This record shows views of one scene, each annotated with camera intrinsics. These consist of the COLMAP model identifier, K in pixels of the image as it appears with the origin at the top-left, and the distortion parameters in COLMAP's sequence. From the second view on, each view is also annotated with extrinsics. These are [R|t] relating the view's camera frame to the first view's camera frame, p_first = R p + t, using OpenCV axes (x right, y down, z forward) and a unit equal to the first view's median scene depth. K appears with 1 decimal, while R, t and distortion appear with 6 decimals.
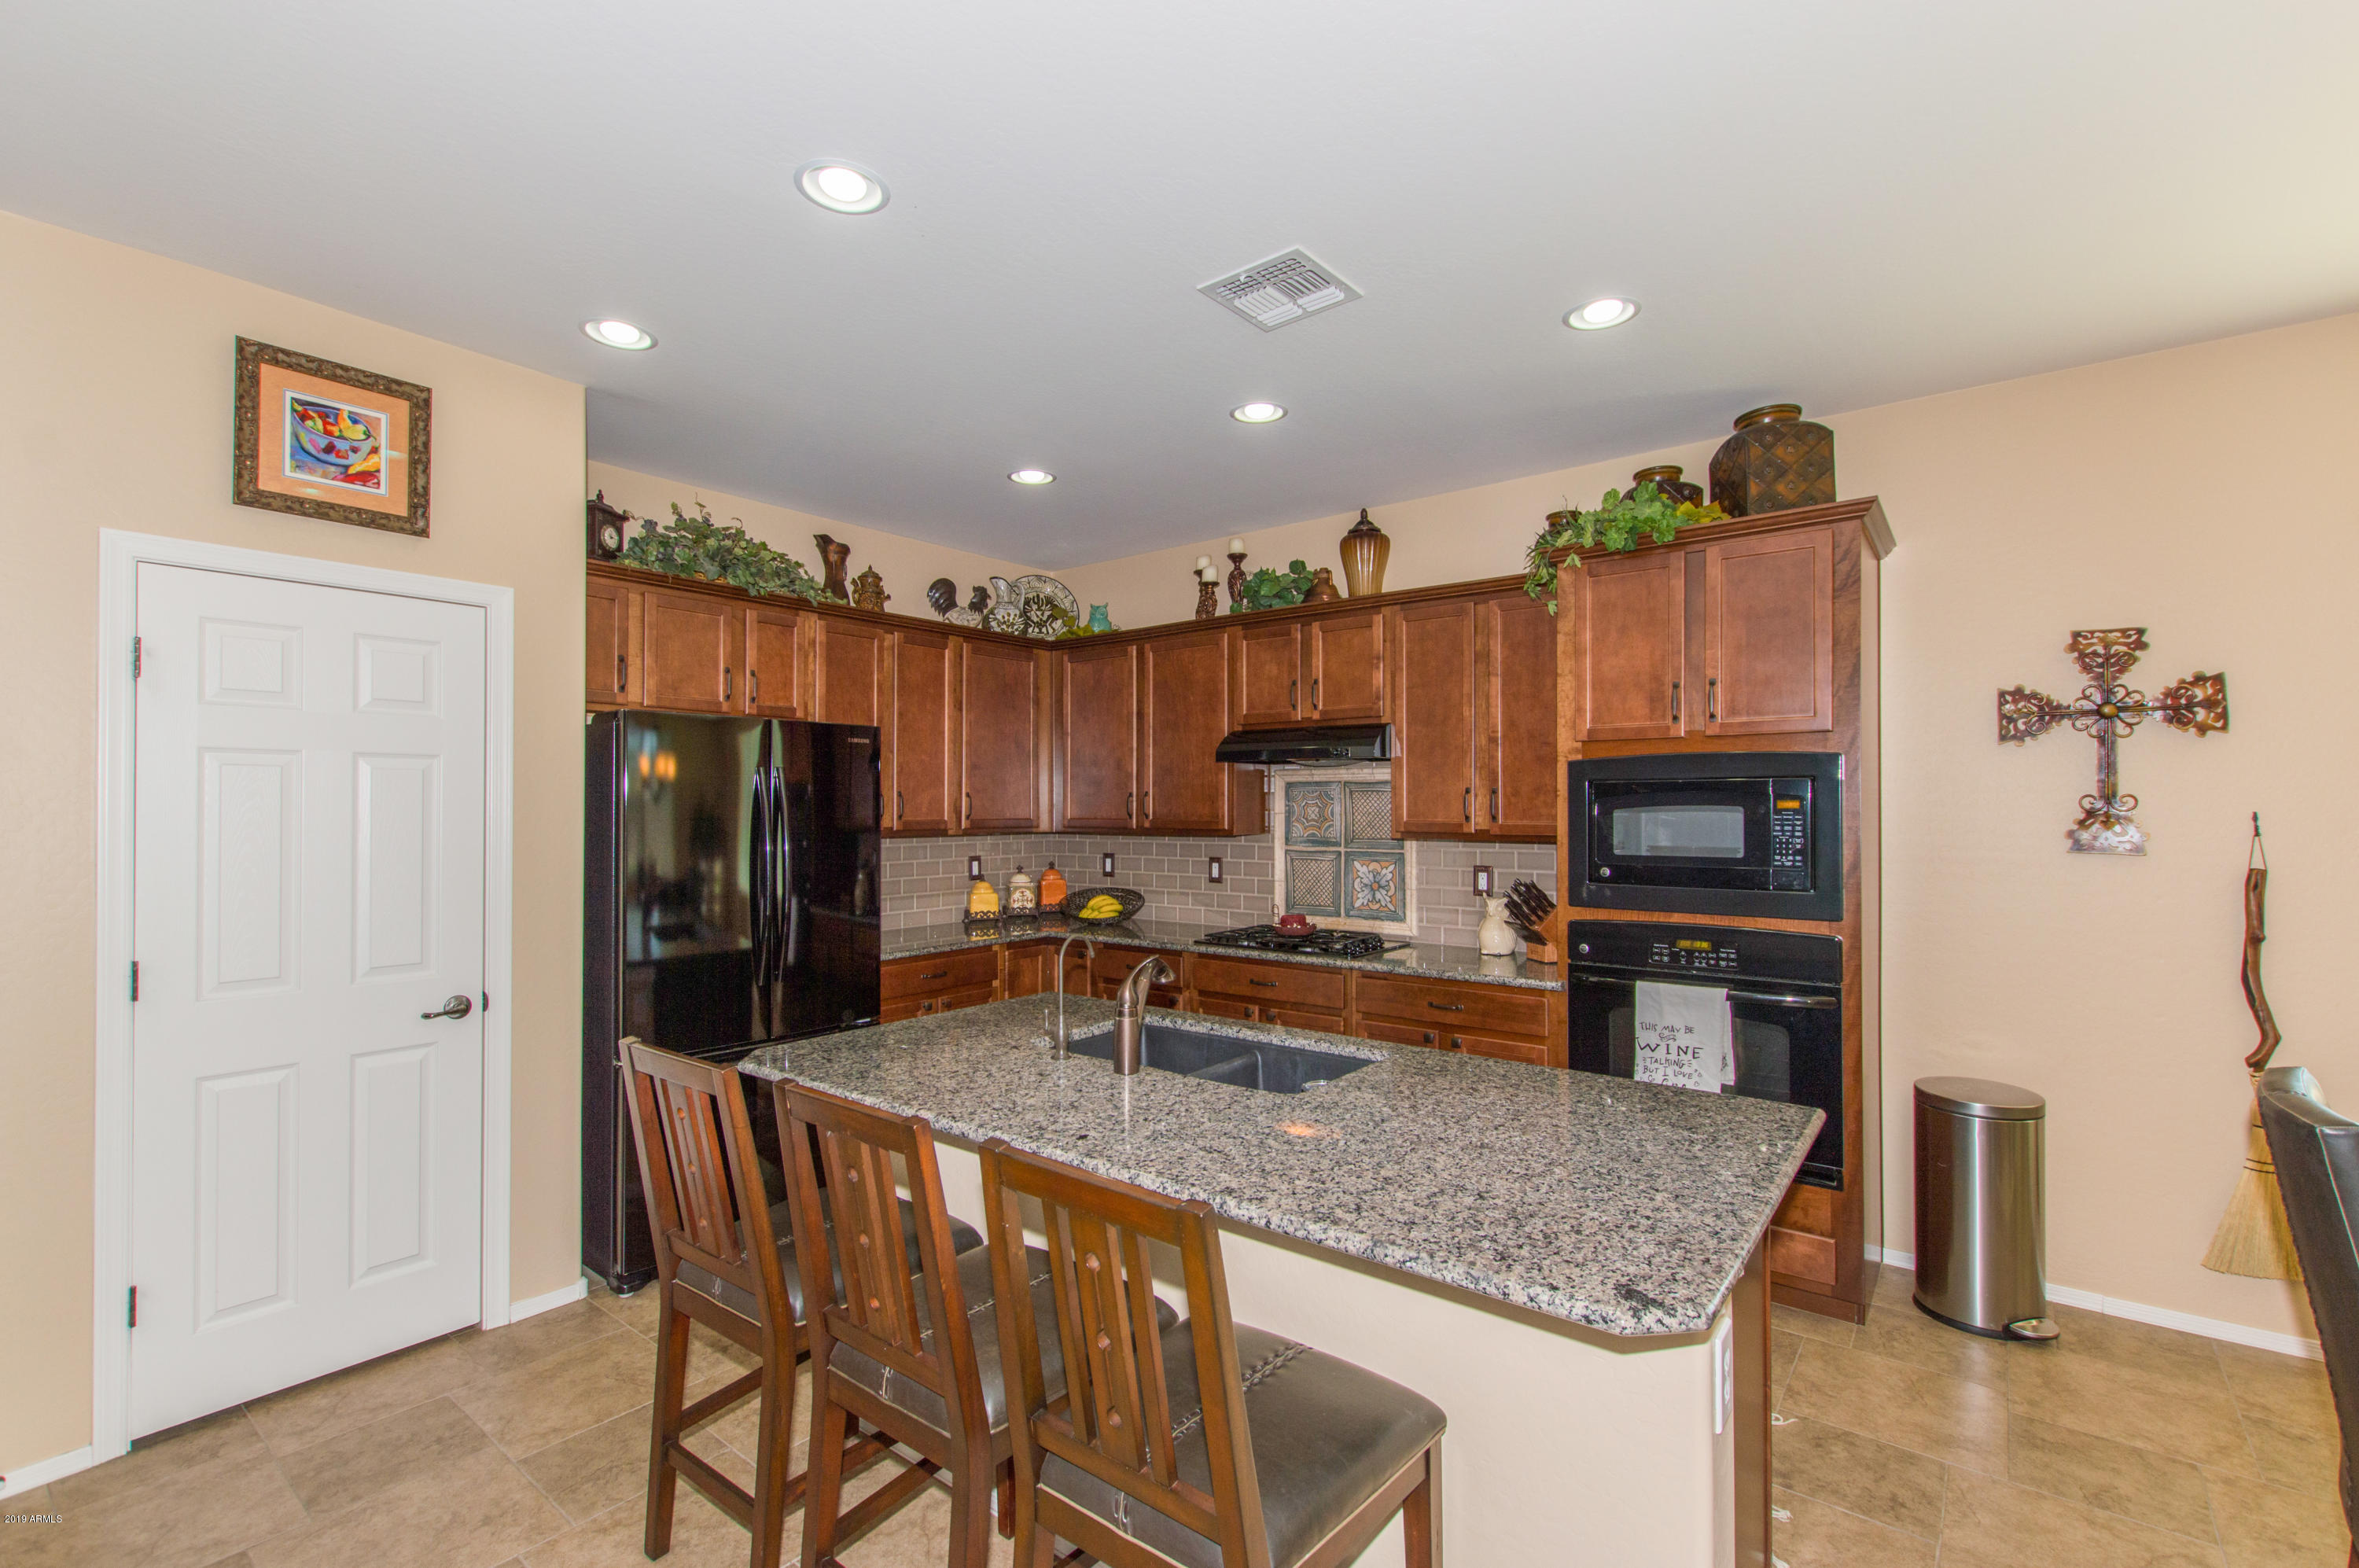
lens RADIAL K [[1036.1, 0, 1185.0], [0, 1036.1, 793.8], [0, 0, 1]] dist [-0.001558, -0.000420]
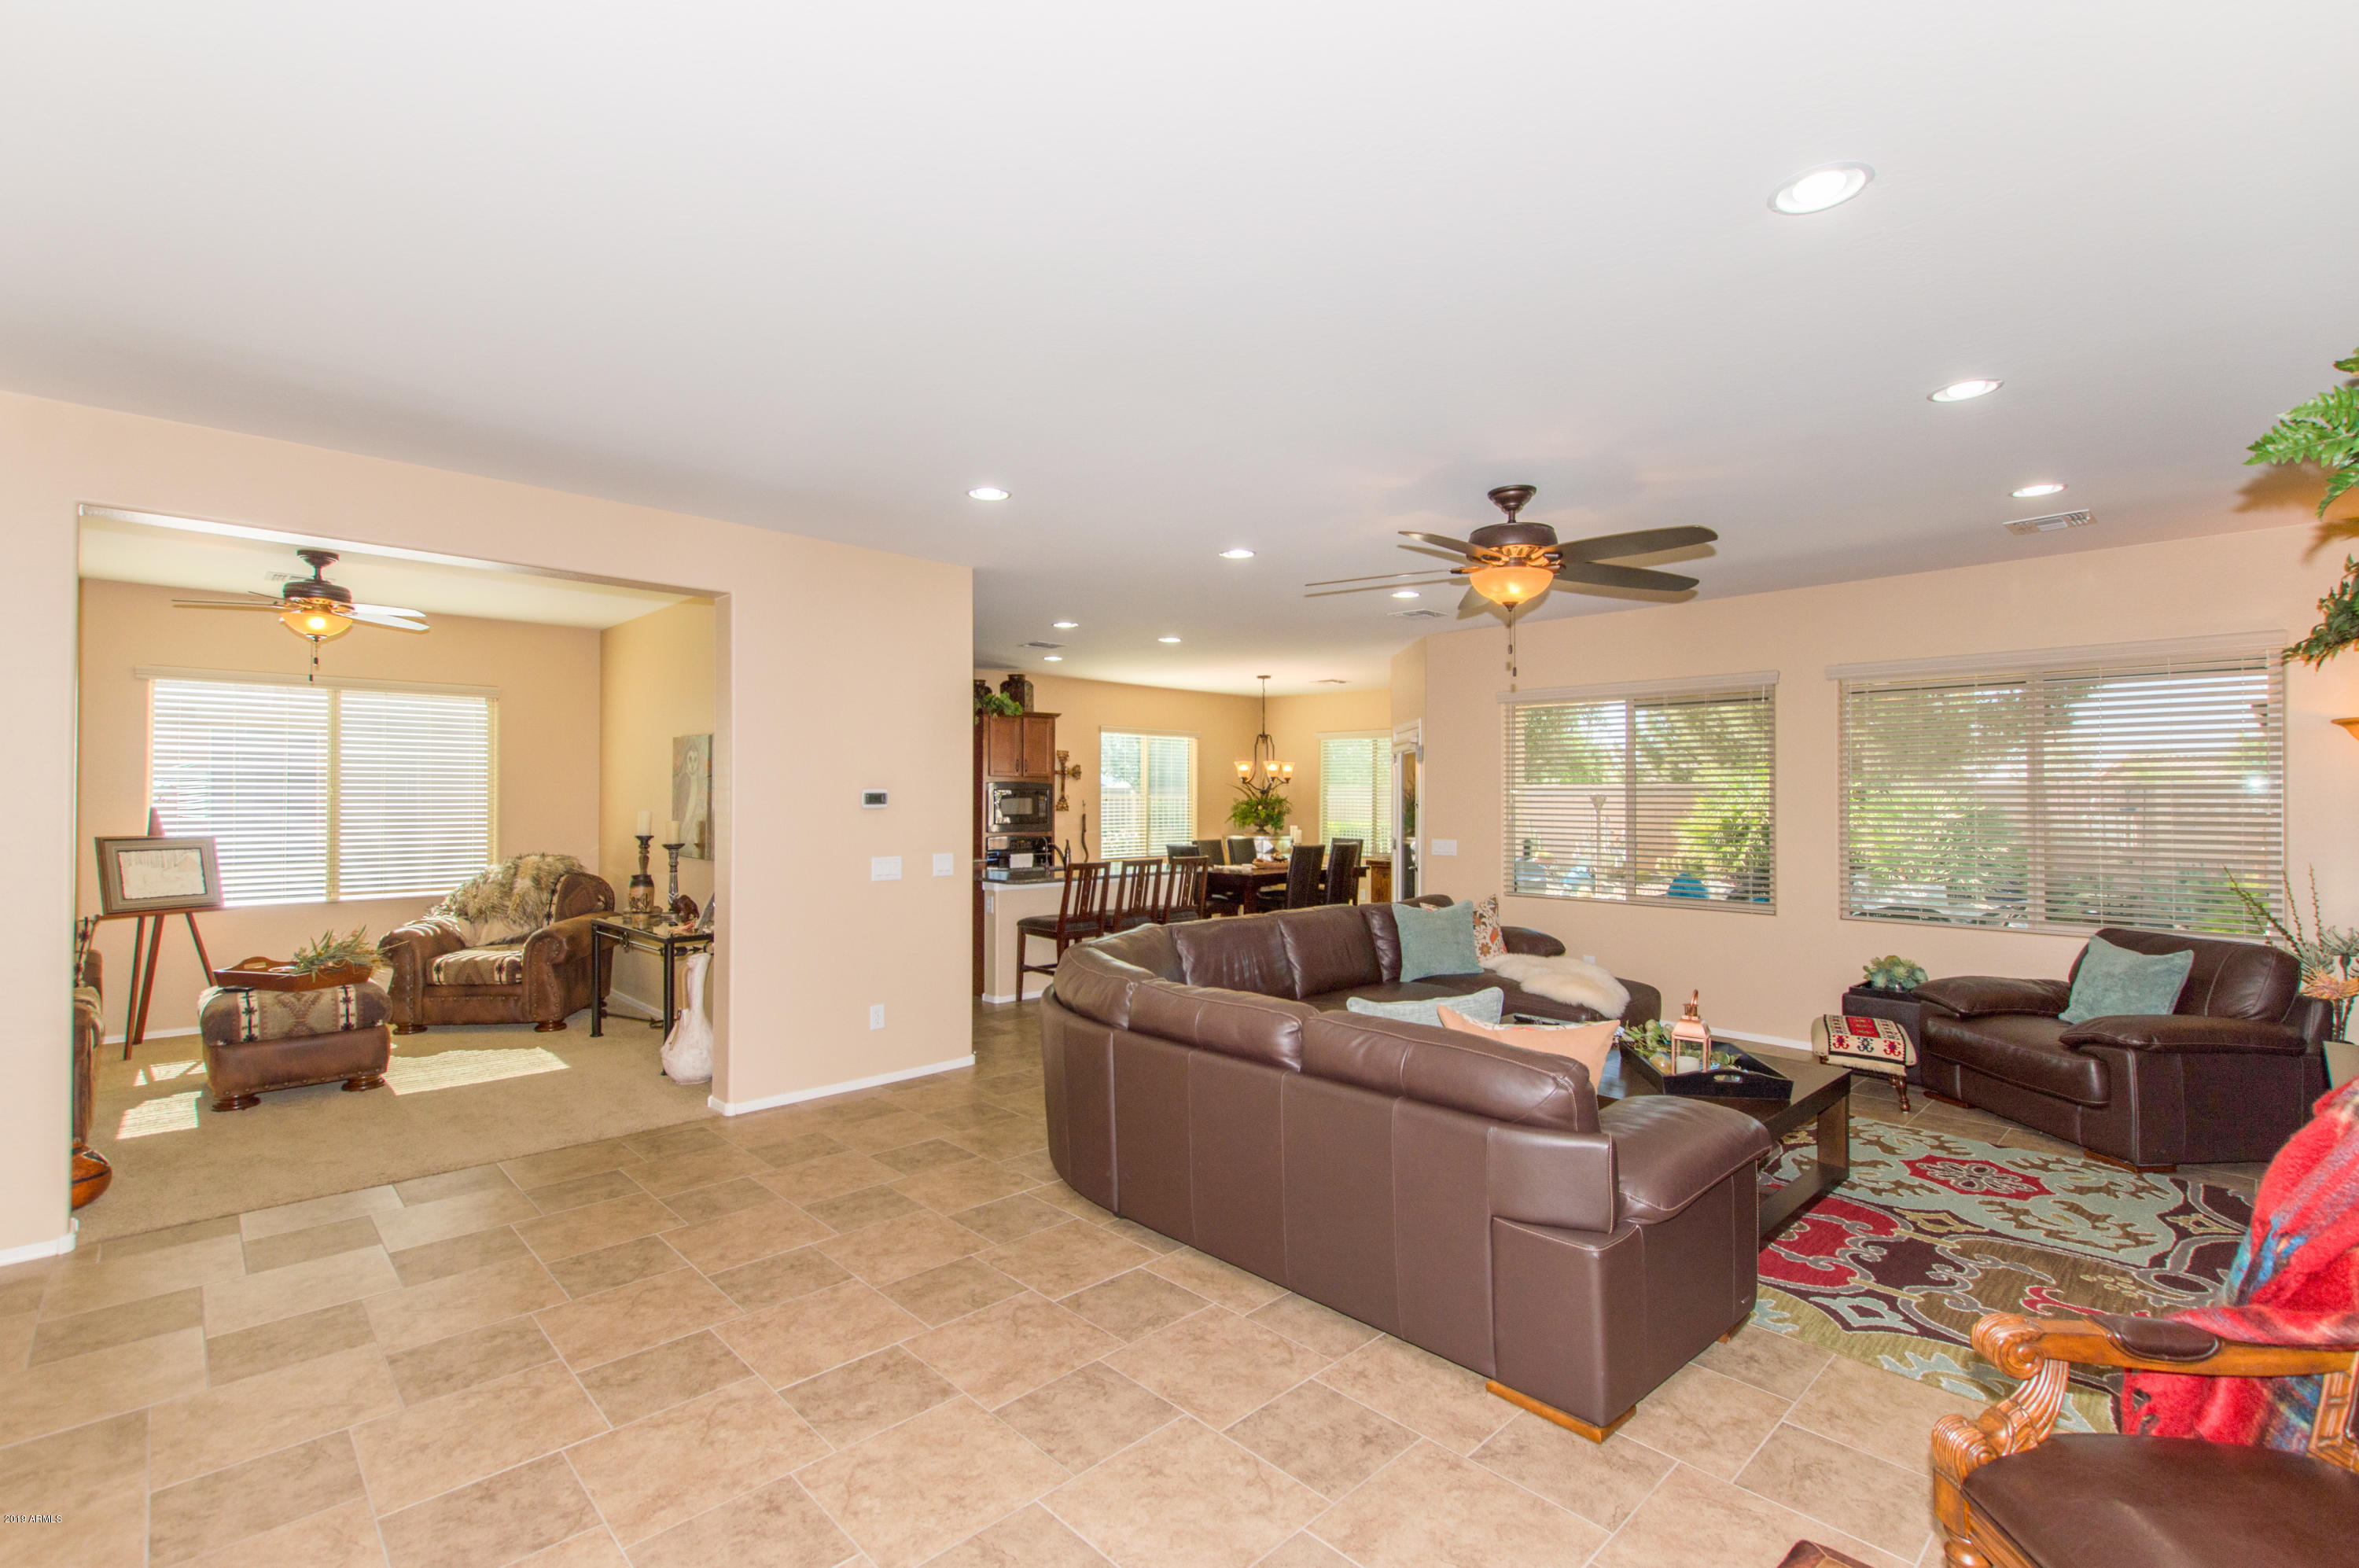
lens RADIAL K [[1061.3, 0, 1164.9], [0, 1061.3, 781.4], [0, 0, 1]] dist [0.027652, -0.000080]
pose [[0.153260, 0.017852, 0.988025, -2.574719], [-0.013686, 0.999779, -0.015941, 0.005948], [-0.988091, -0.011079, 0.153470, 0.054188]]
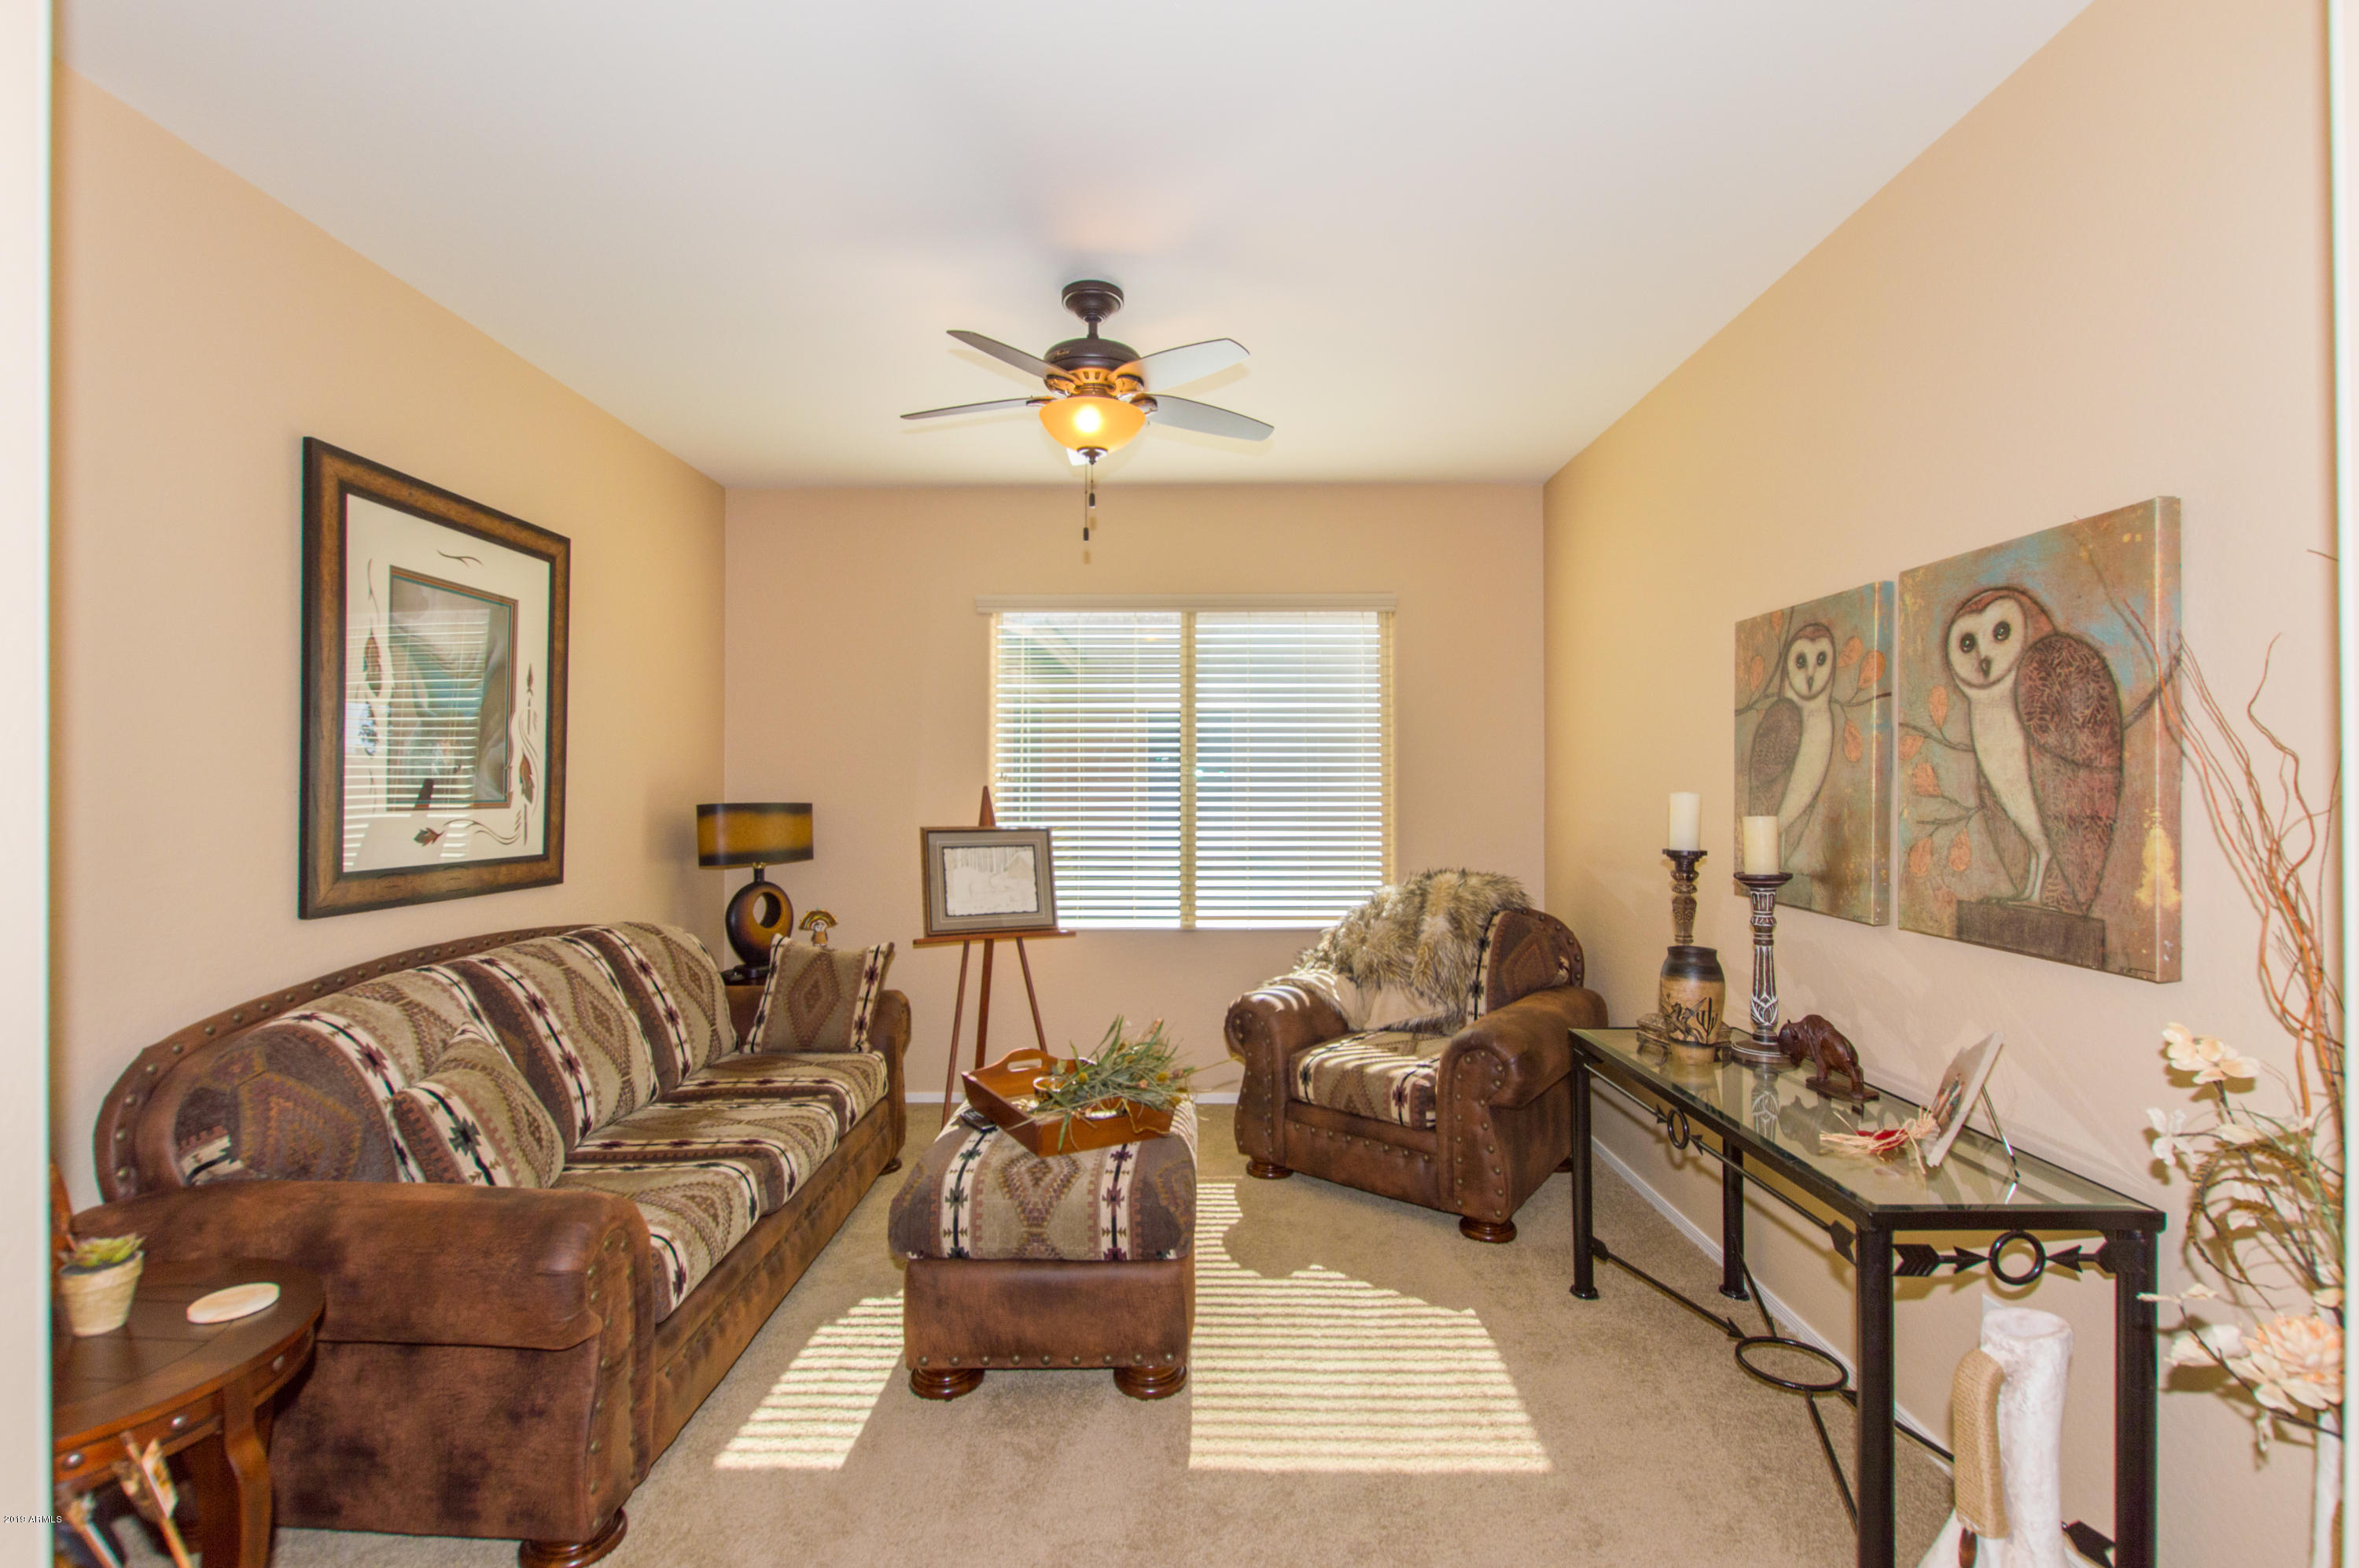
lens RADIAL K [[1036.1, 0, 1185.0], [0, 1036.1, 793.8], [0, 0, 1]] dist [-0.001558, -0.000420]
pose [[0.794912, 0.002142, 0.606721, -1.532596], [-0.009990, 0.999904, 0.009560, 0.040844], [-0.606643, -0.013661, 0.794857, 0.934211]]
